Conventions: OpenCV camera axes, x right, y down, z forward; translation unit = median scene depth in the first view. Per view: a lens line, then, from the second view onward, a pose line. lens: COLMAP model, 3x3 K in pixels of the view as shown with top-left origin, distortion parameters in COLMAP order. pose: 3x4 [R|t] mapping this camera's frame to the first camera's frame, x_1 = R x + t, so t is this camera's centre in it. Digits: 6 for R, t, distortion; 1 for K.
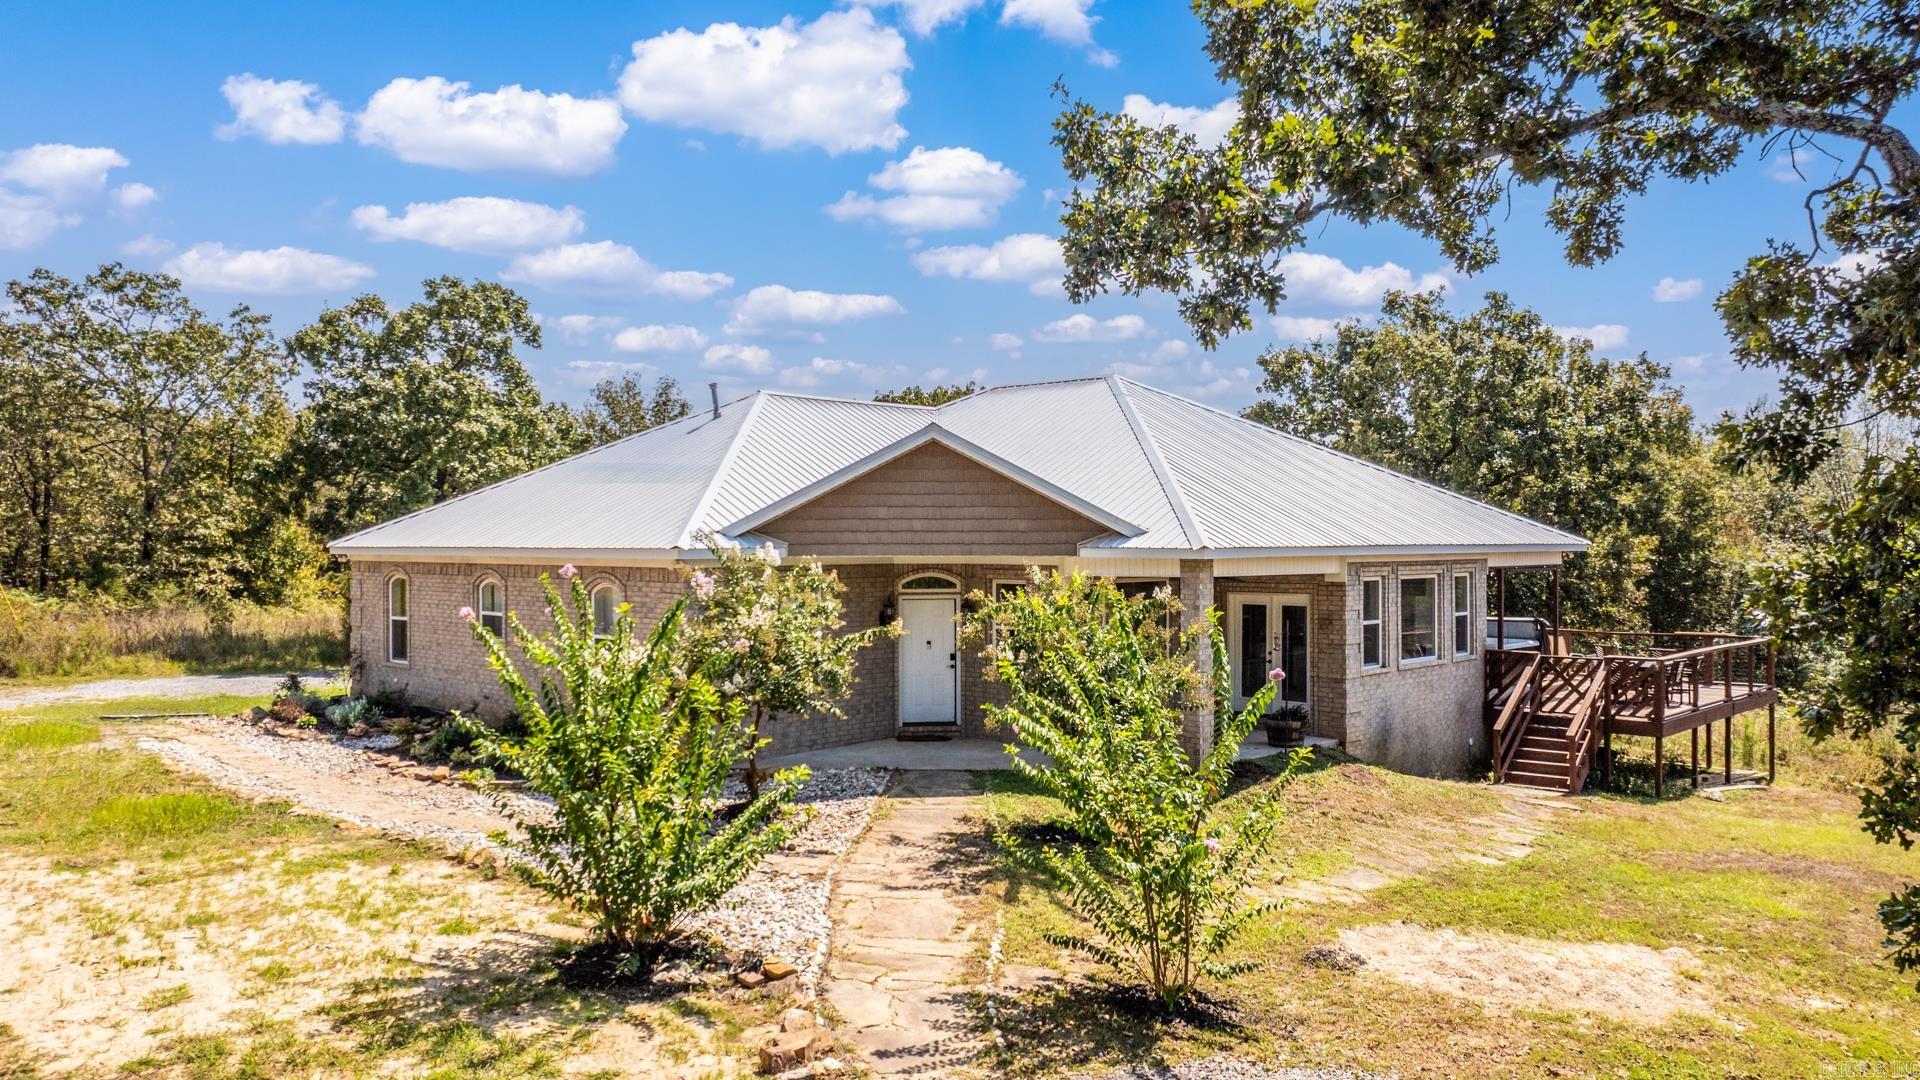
lens RADIAL K [[1419.3, 0, 964.9], [0, 1419.3, 540.8], [0, 0, 1]] dist [-0.010088, 0.003448]
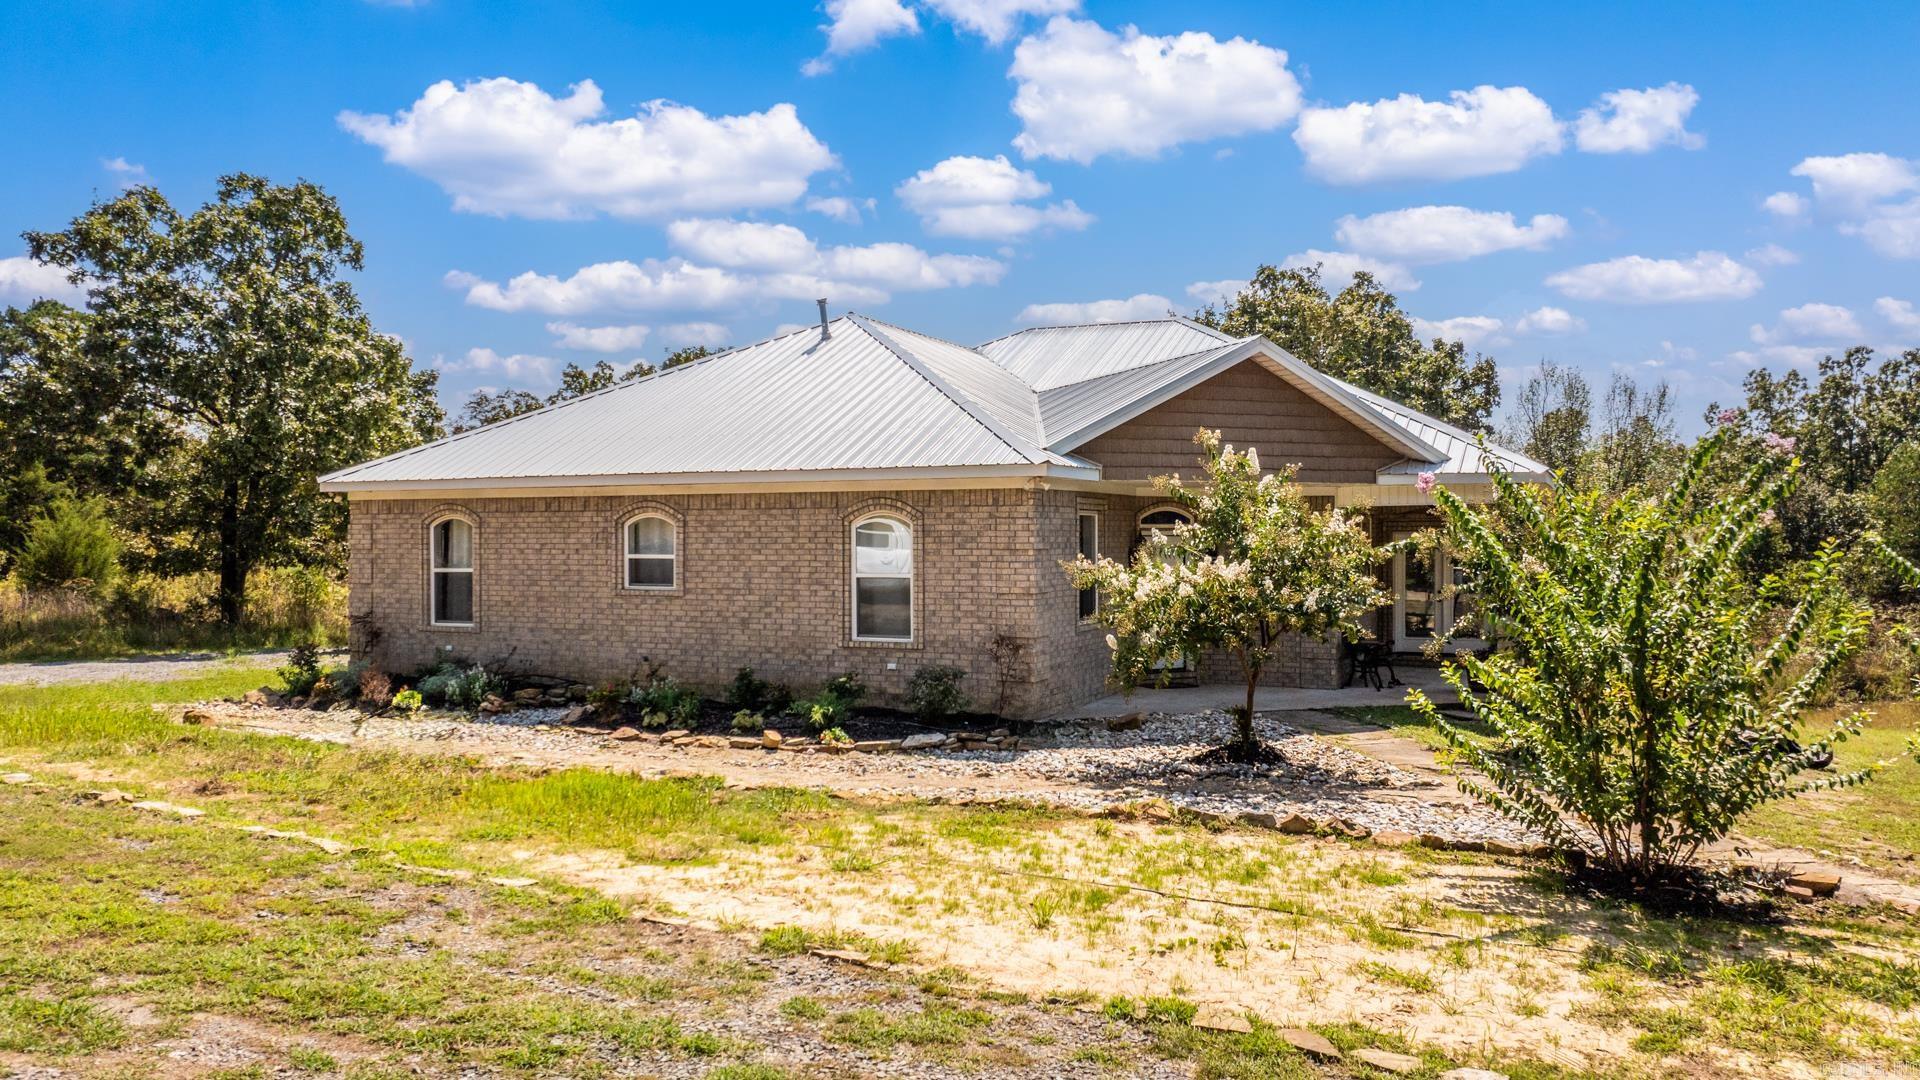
lens RADIAL K [[1419.3, 0, 959.6], [0, 1419.3, 539.1], [0, 0, 1]] dist [-0.010088, 0.003448]
pose [[0.940640, -0.000669, 0.339406, -0.396629], [0.001245, 0.999998, -0.001480, 0.038470], [-0.339405, 0.001814, 0.940639, 0.150655]]
